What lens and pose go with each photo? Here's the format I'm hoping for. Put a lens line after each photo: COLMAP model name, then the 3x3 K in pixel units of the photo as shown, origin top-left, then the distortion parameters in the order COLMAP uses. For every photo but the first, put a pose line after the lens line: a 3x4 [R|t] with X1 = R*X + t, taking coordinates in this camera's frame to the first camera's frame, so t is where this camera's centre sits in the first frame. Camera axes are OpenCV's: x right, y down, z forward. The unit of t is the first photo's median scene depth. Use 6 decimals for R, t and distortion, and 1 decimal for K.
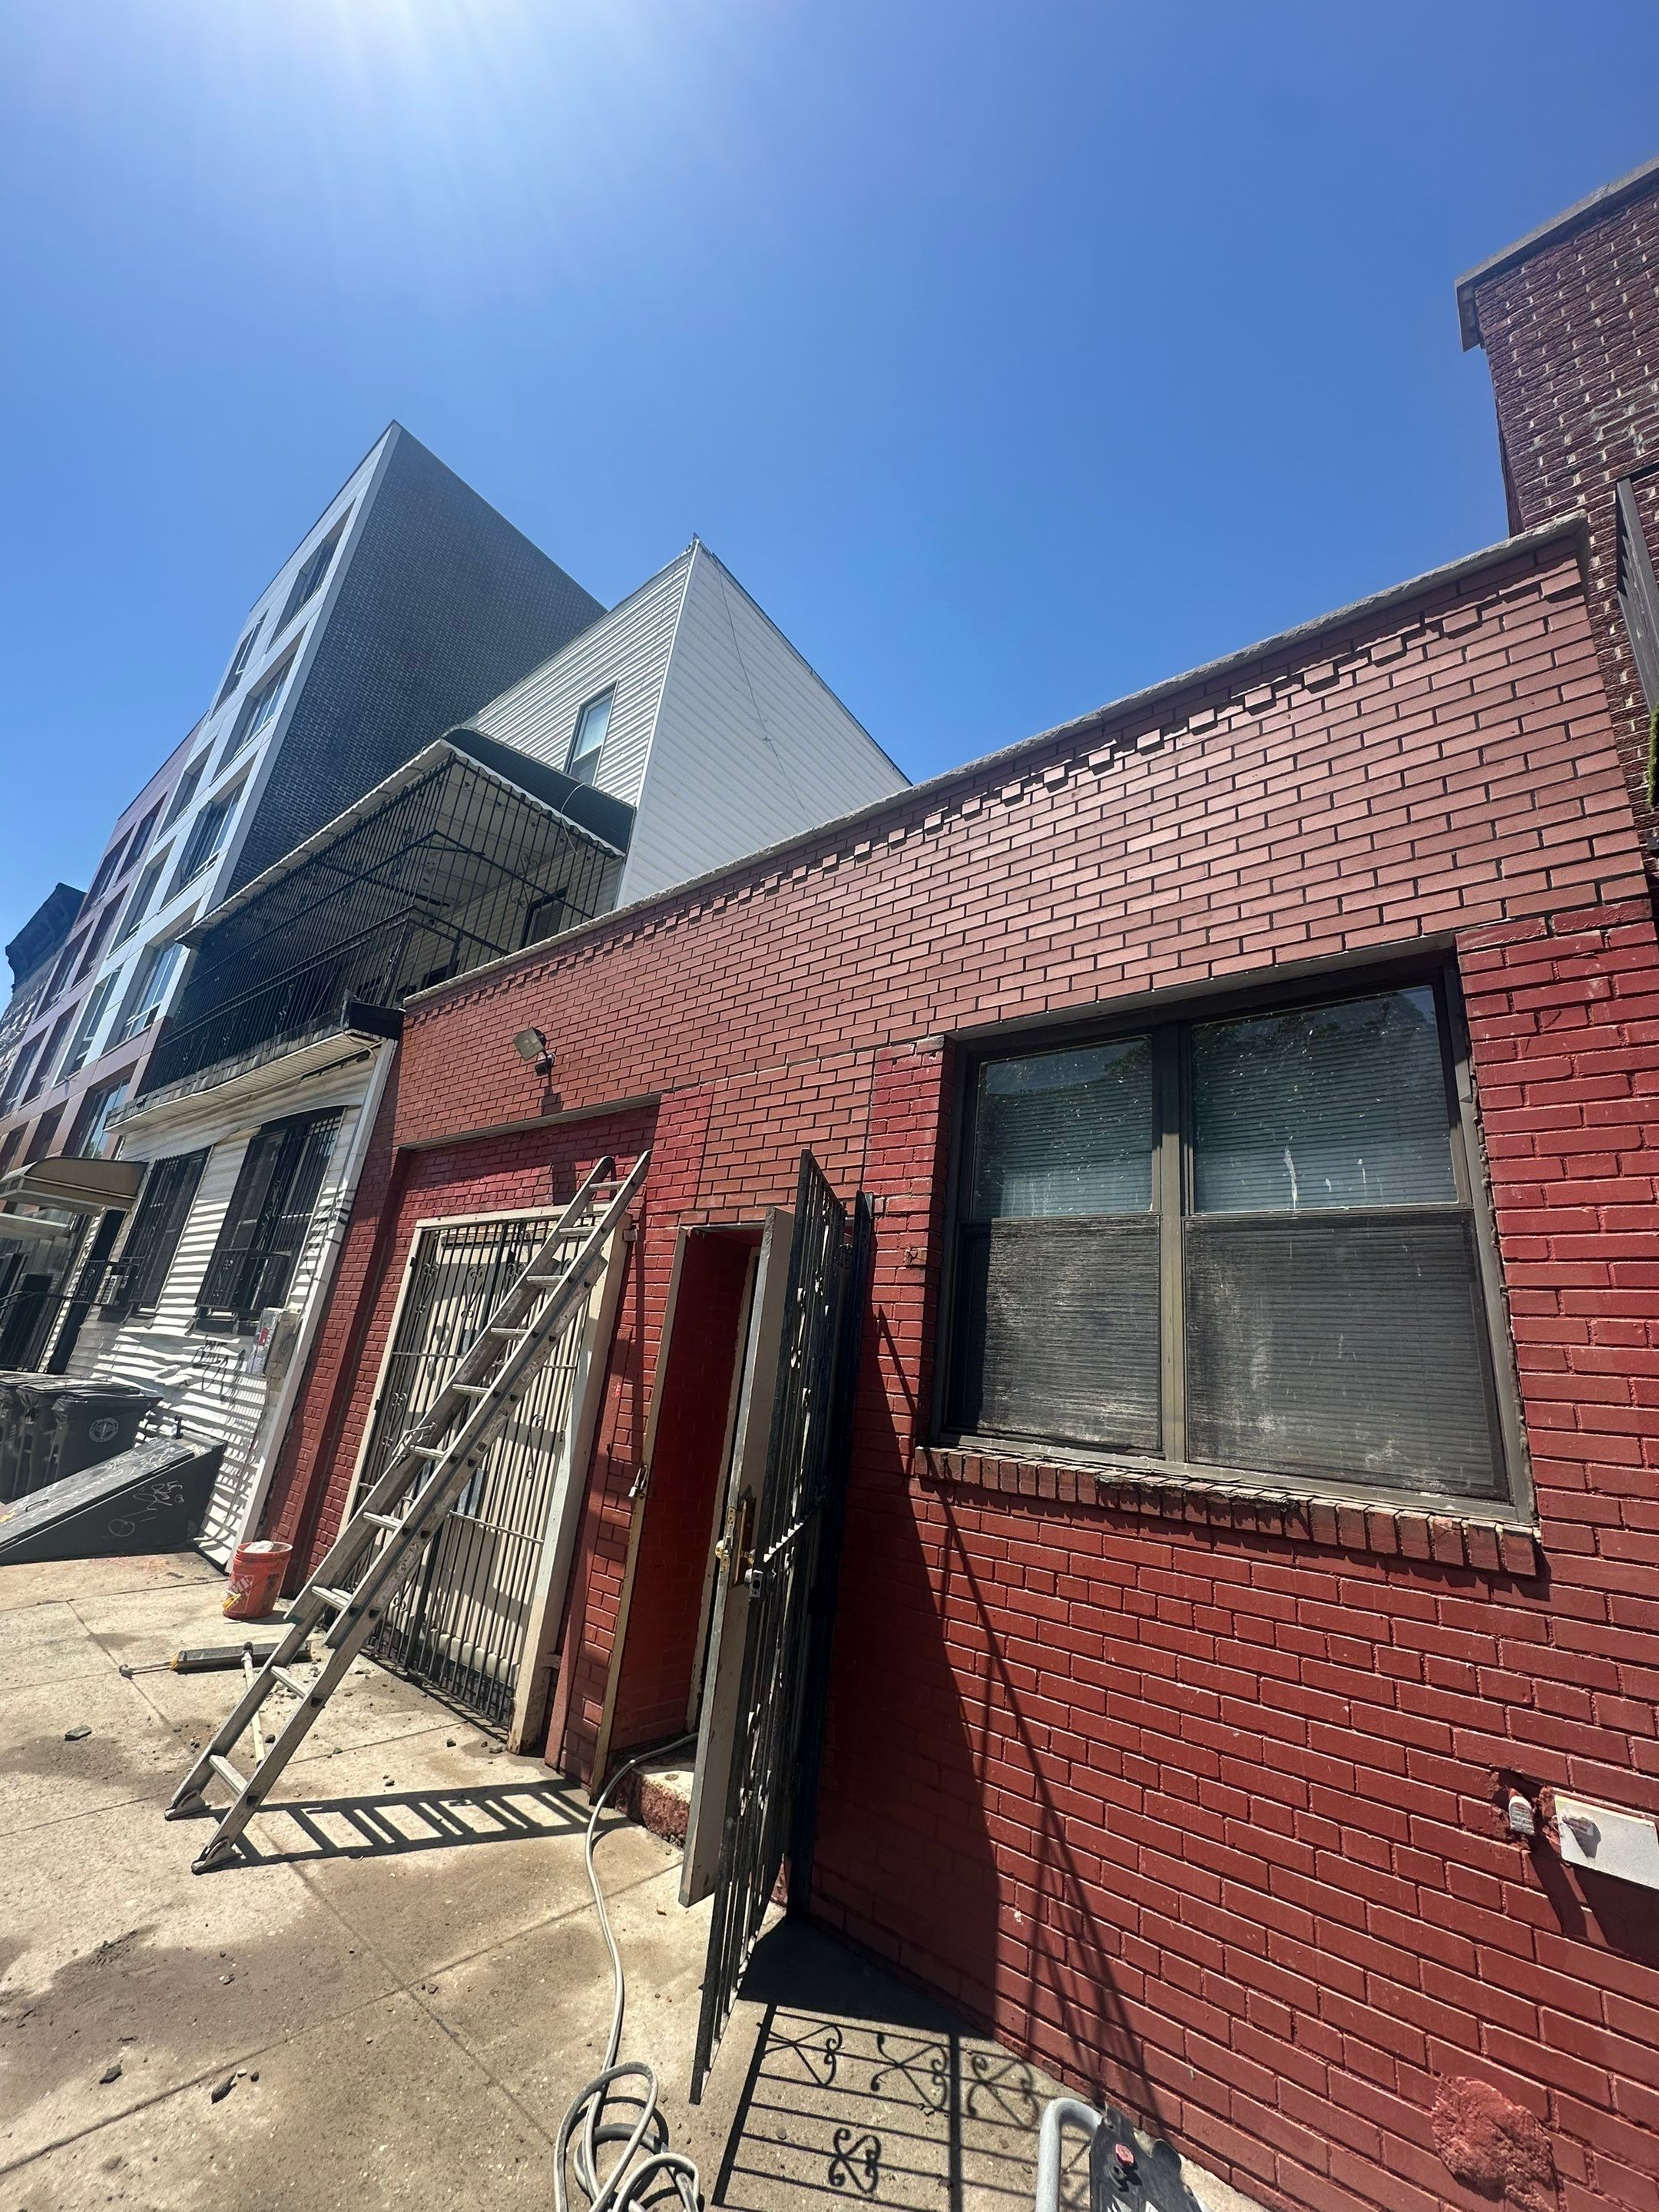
lens RADIAL K [[872.4, 0, 835.3], [0, 872.4, 1103.6], [0, 0, 1]] dist [-0.000867, -0.000271]
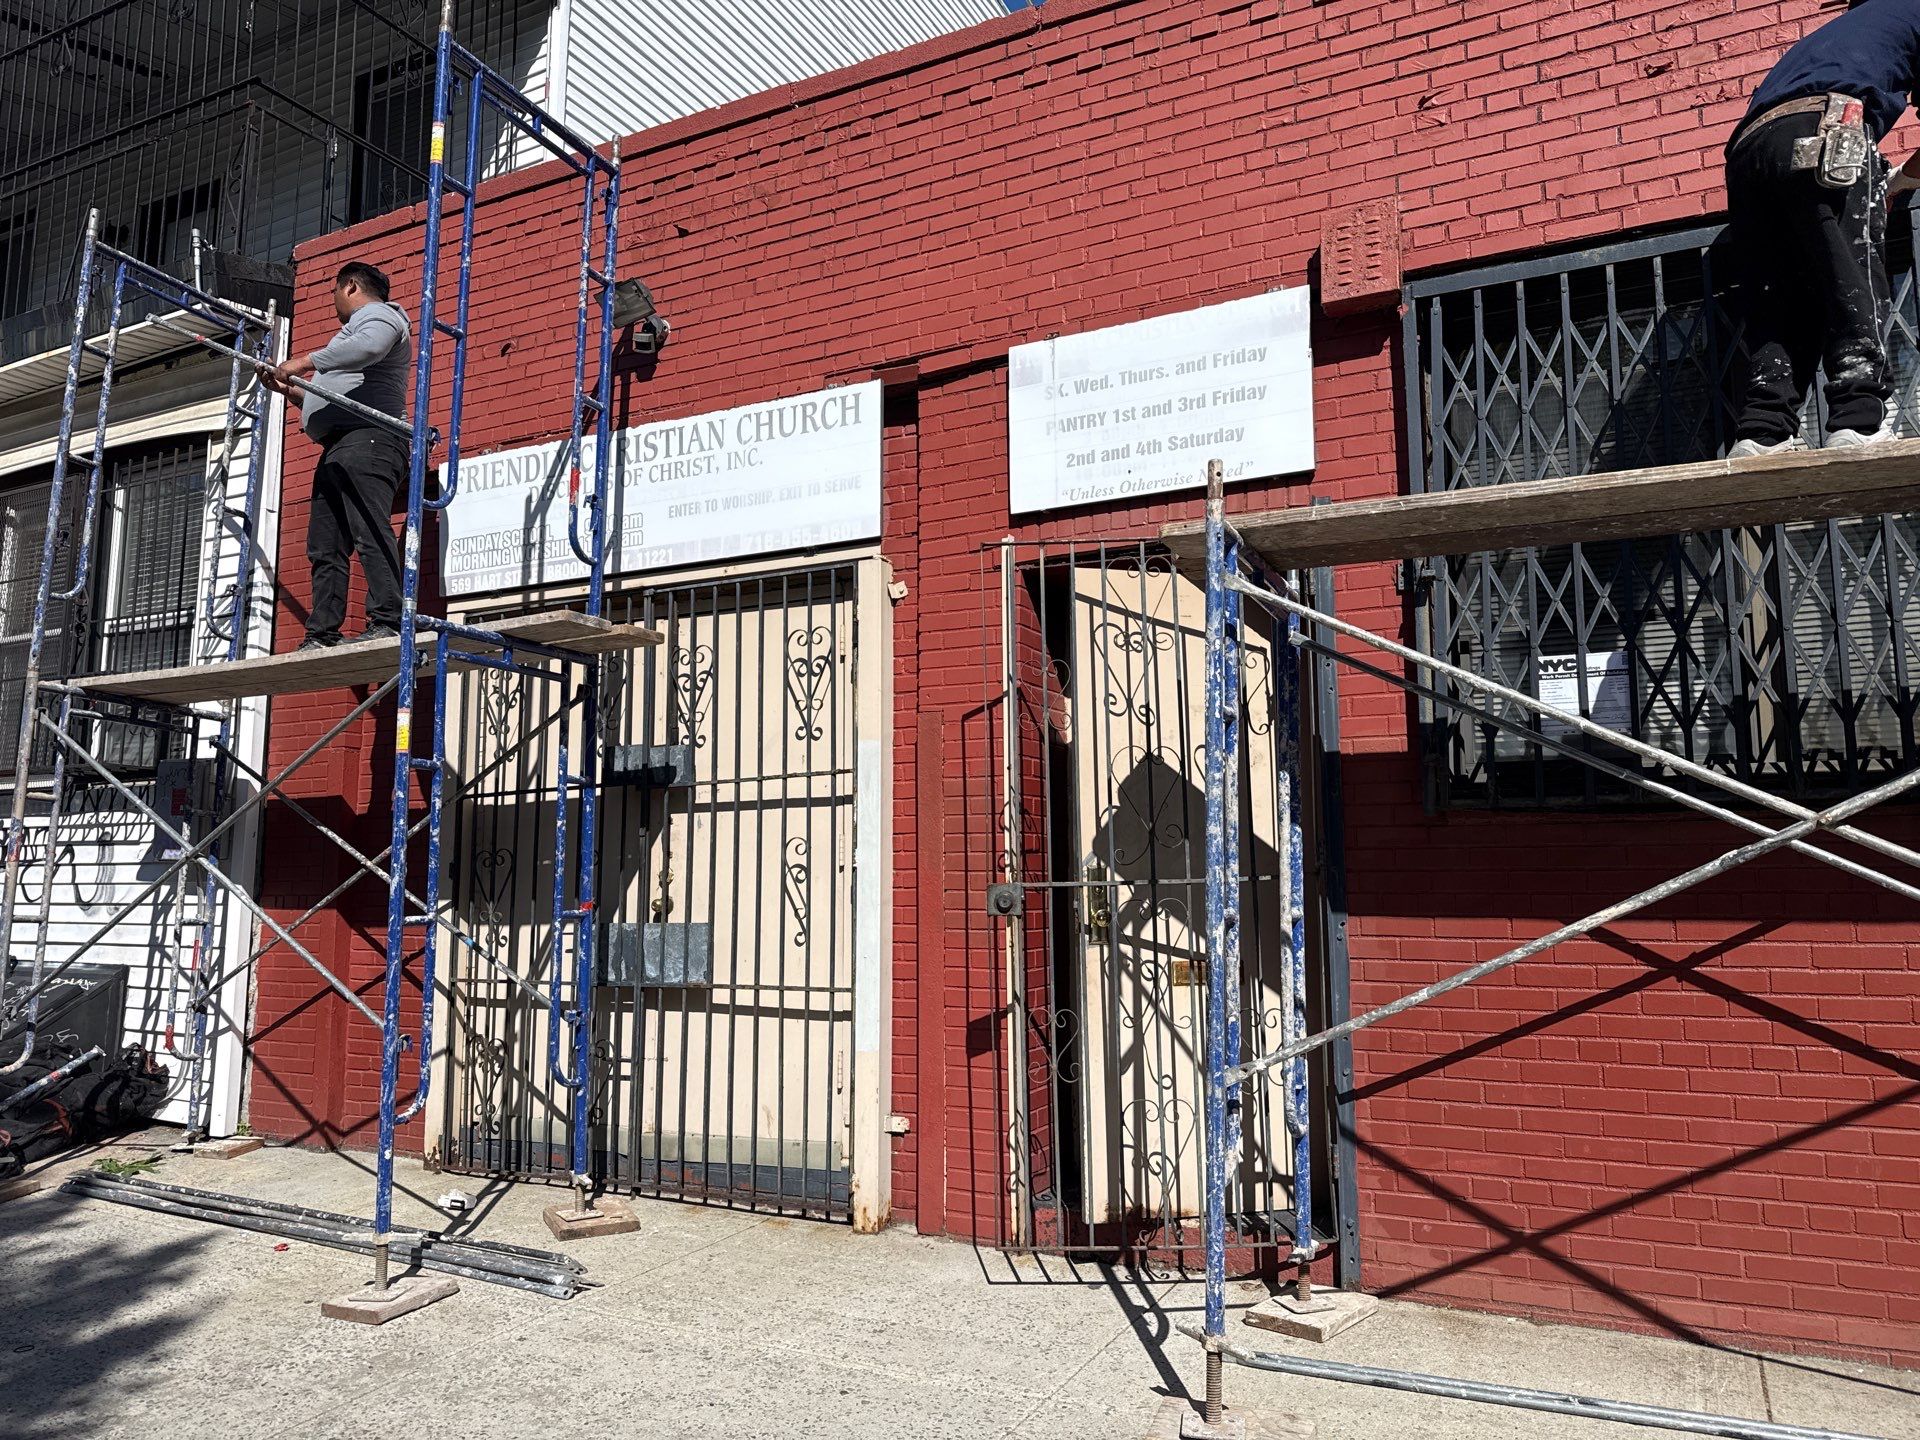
lens RADIAL K [[1317.9, 0, 960.1], [0, 1317.9, 729.5], [0, 0, 1]] dist [0.112557, -0.170203]
pose [[0.973289, -0.078460, 0.215762, -0.295249], [0.030300, 0.975469, 0.218043, 0.018946], [-0.227577, -0.205681, 0.951790, -0.051926]]
